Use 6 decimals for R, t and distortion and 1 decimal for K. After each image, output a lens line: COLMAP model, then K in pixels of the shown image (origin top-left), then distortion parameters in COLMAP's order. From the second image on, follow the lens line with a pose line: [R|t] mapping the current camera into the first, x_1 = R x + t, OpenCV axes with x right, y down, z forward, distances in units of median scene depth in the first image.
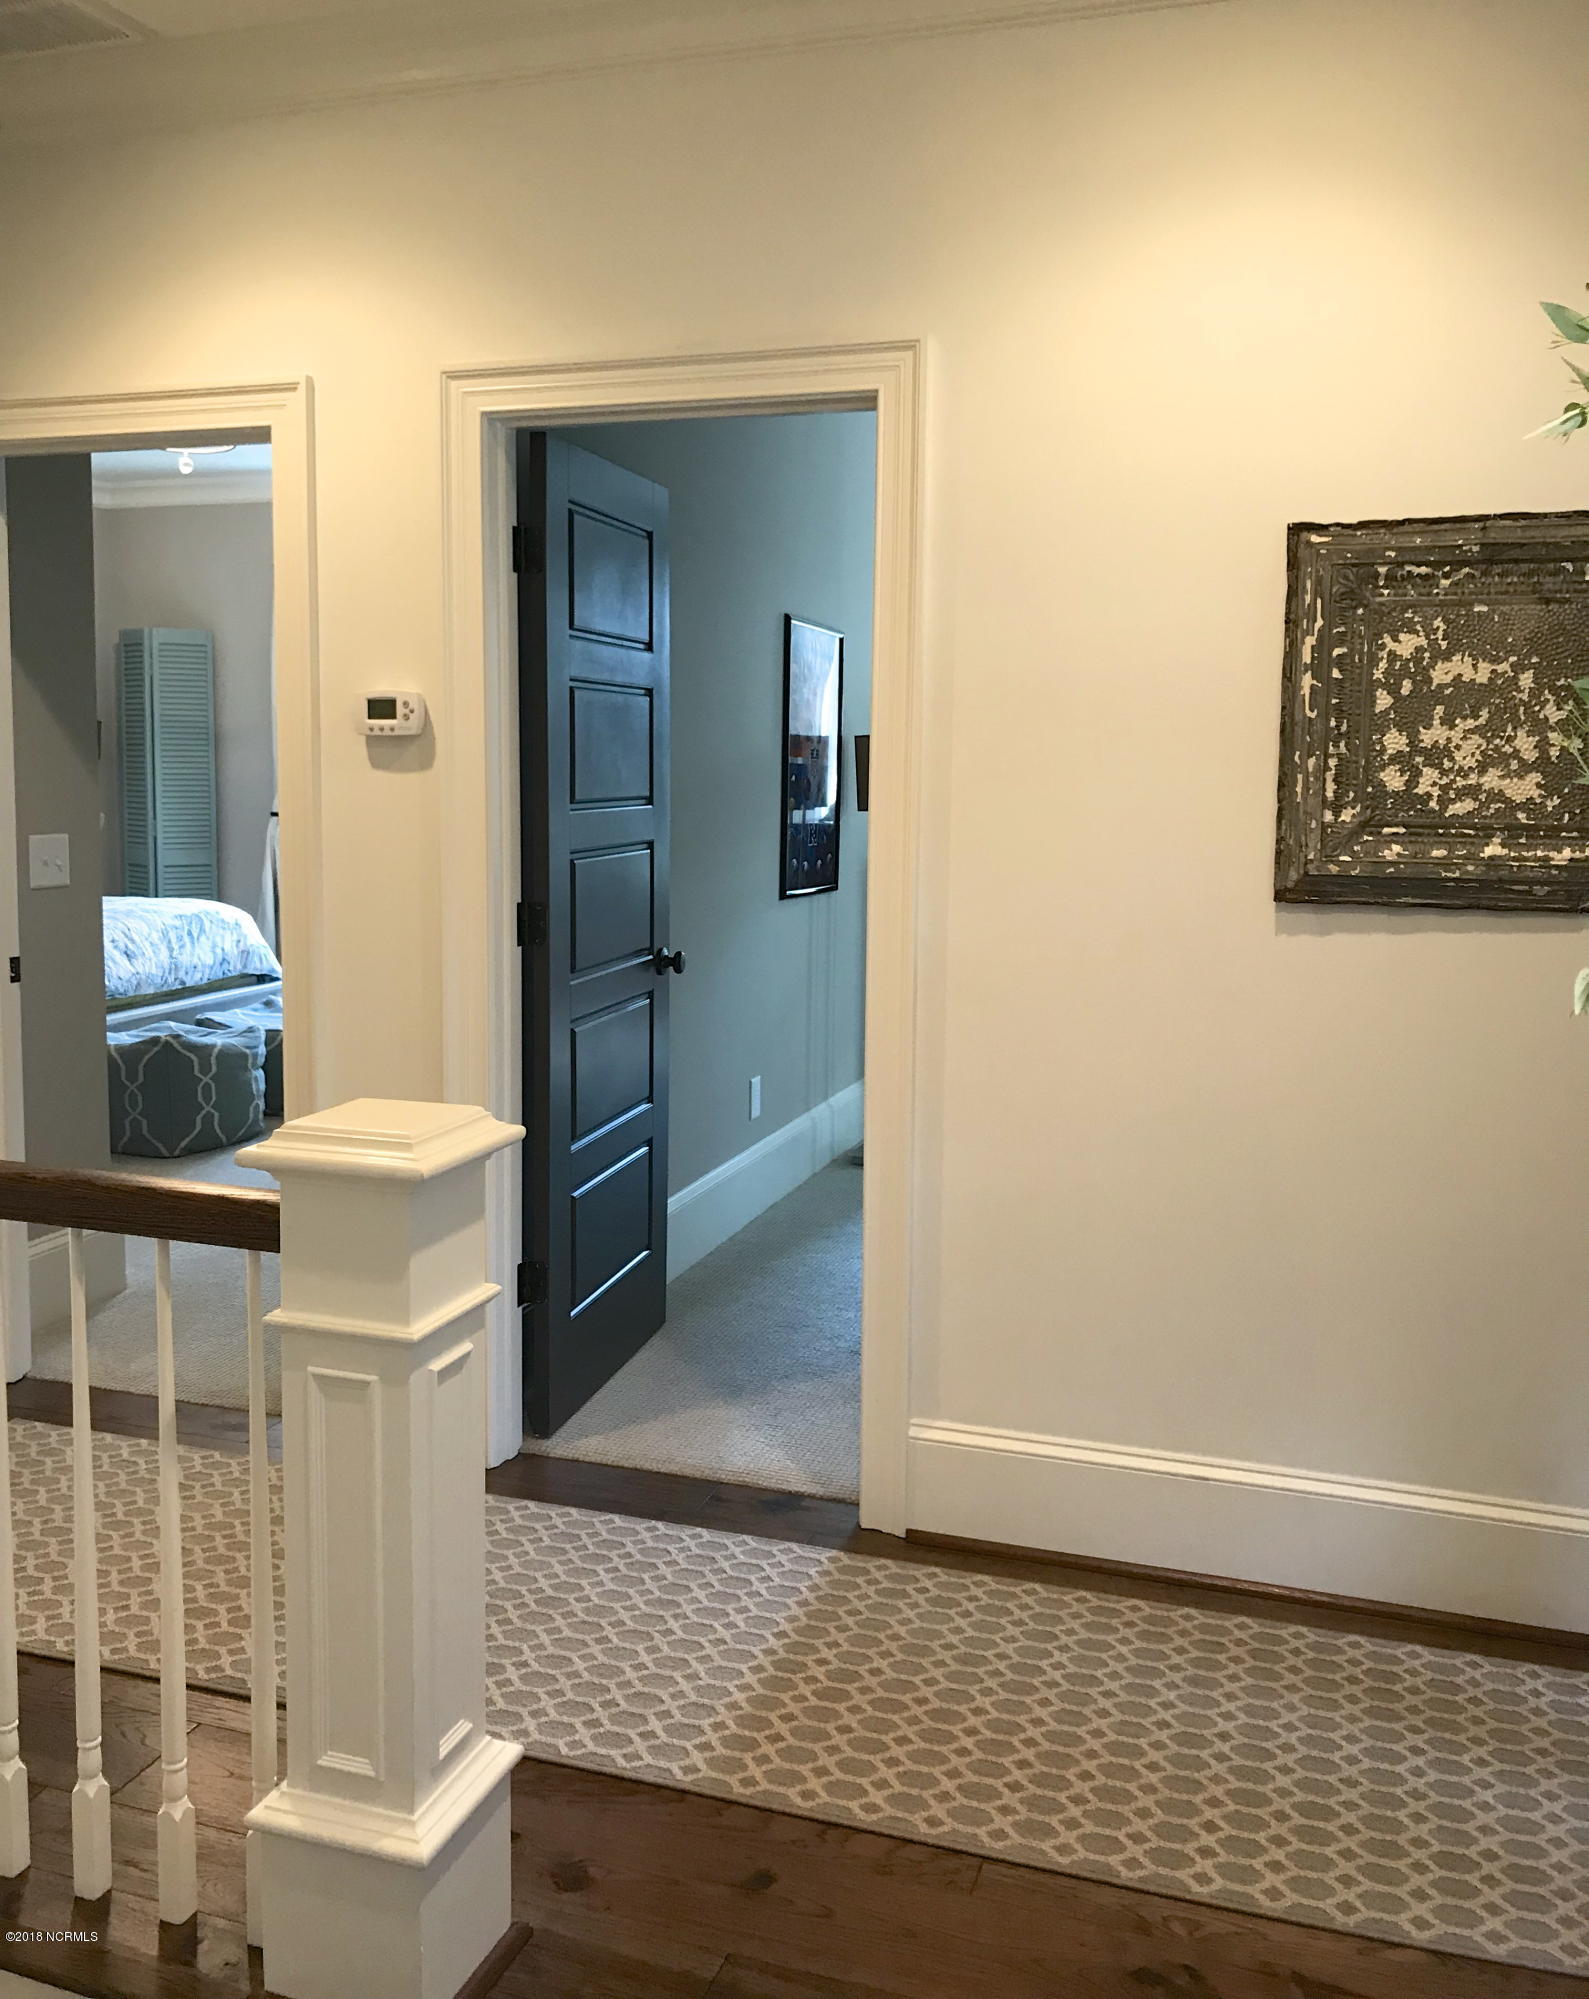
lens RADIAL K [[1740.0, 0, 793.1], [0, 1740.0, 996.1], [0, 0, 1]] dist [-0.066216, -0.002133]
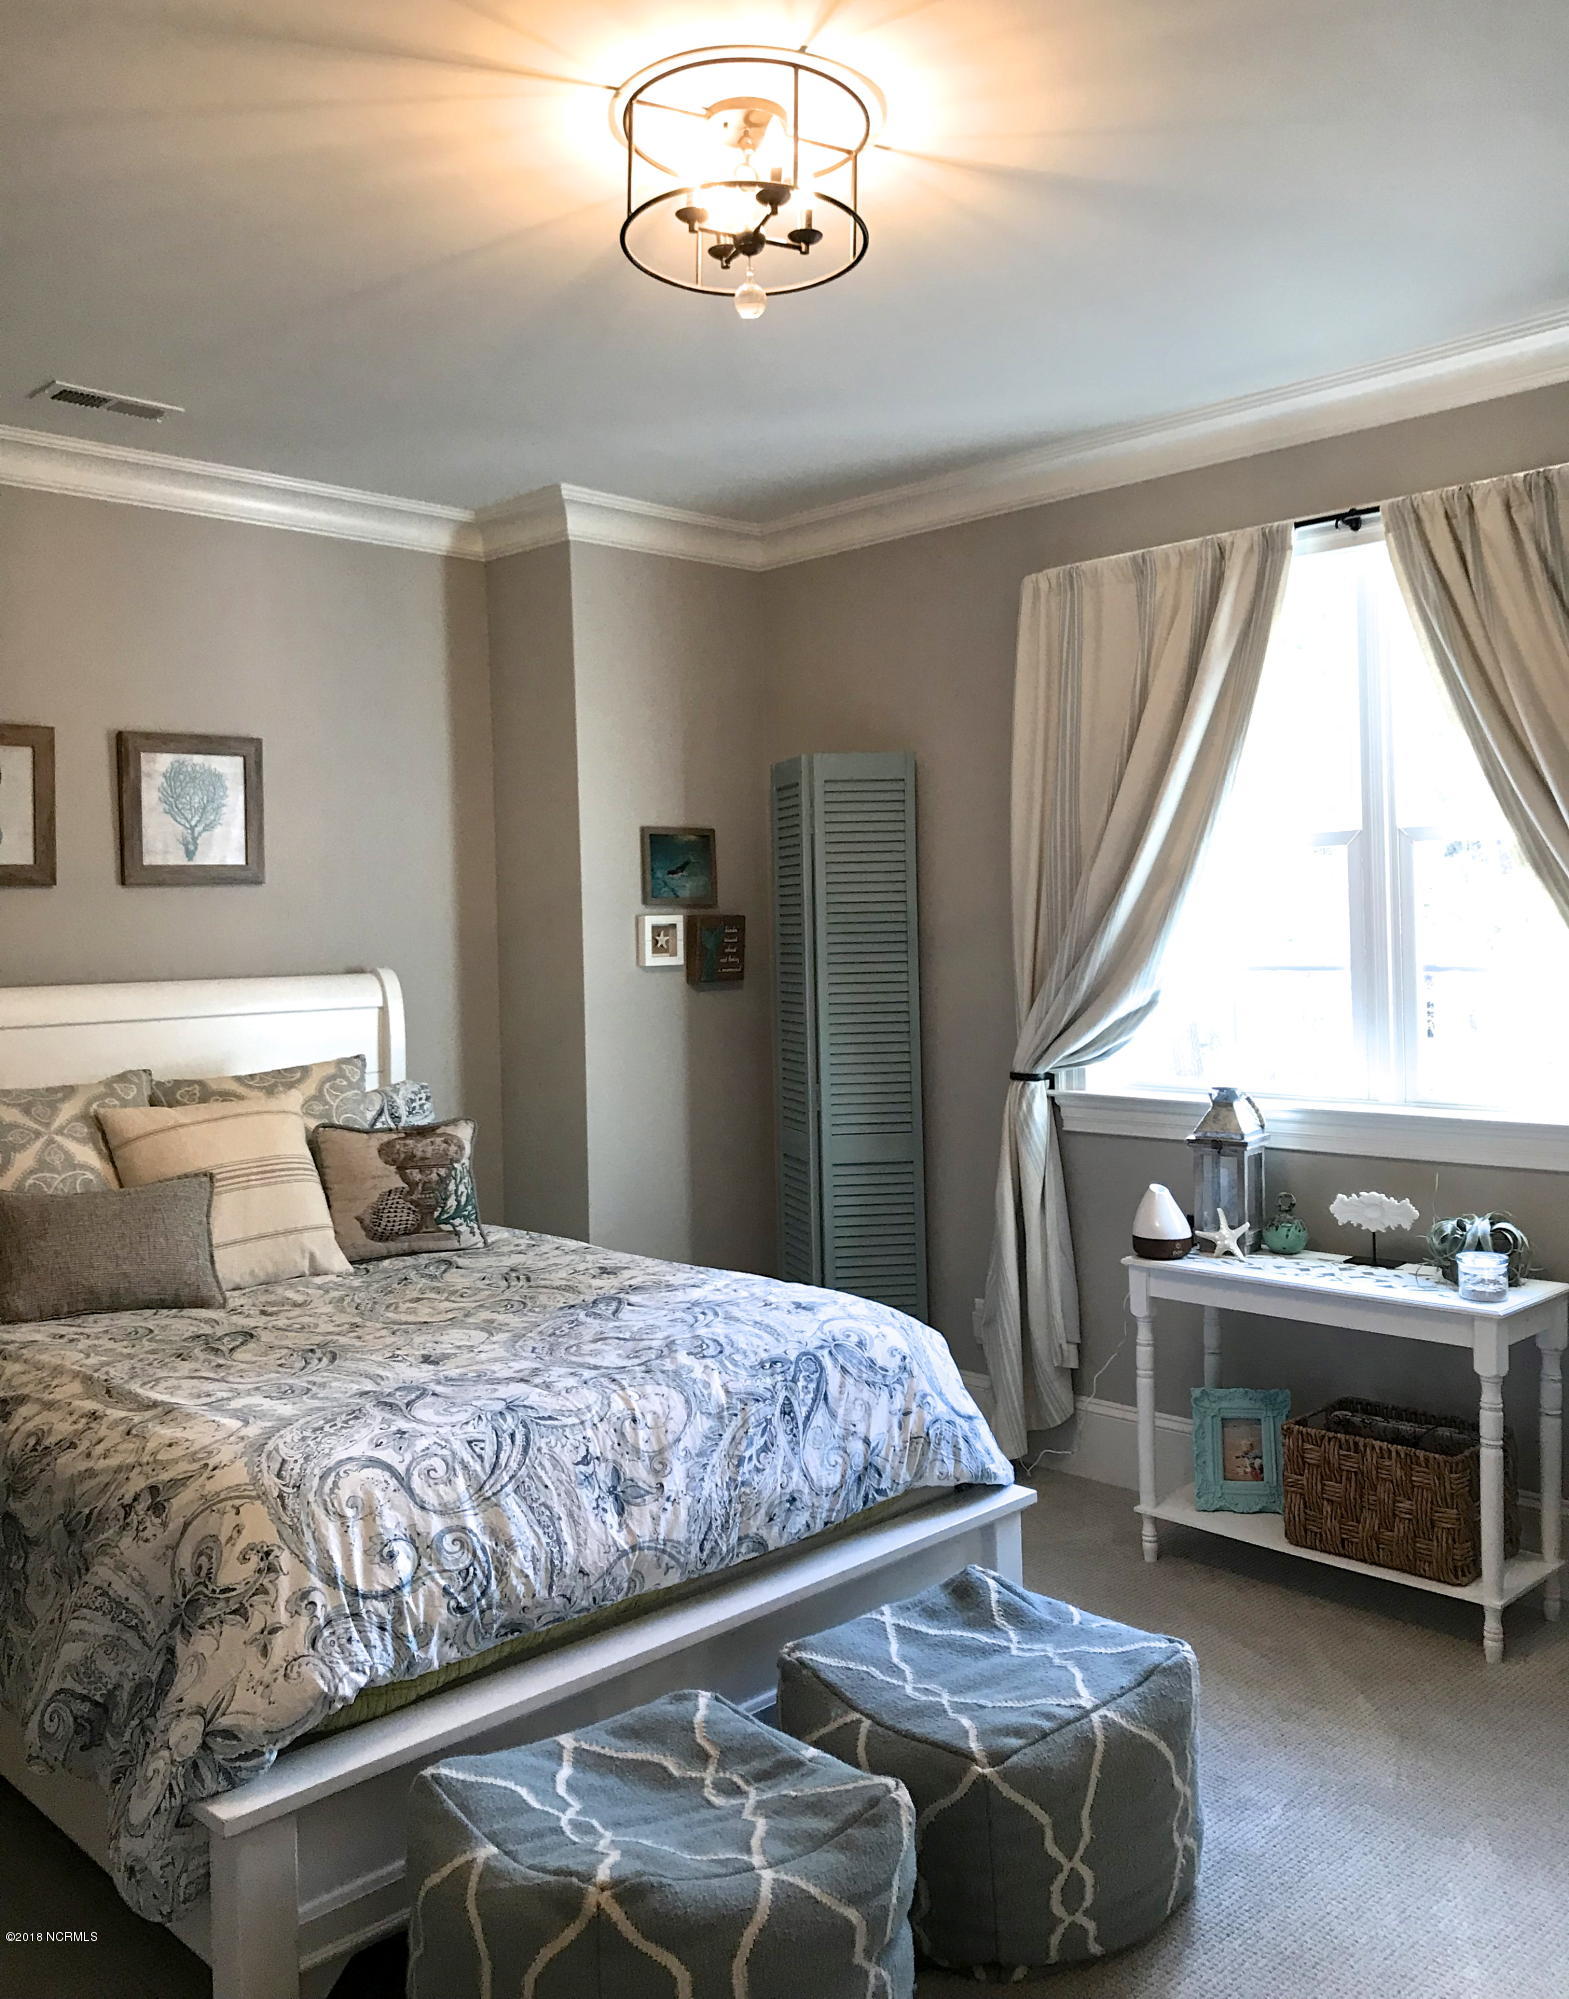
lens RADIAL K [[1705.2, 0, 780.9], [0, 1705.2, 994.8], [0, 0, 1]] dist [0.001647, 0.000885]
pose [[0.896505, -0.018216, -0.442658, -0.157445], [-0.026456, 0.995170, -0.094534, -0.096209], [0.442242, 0.096461, 0.891693, 0.595302]]
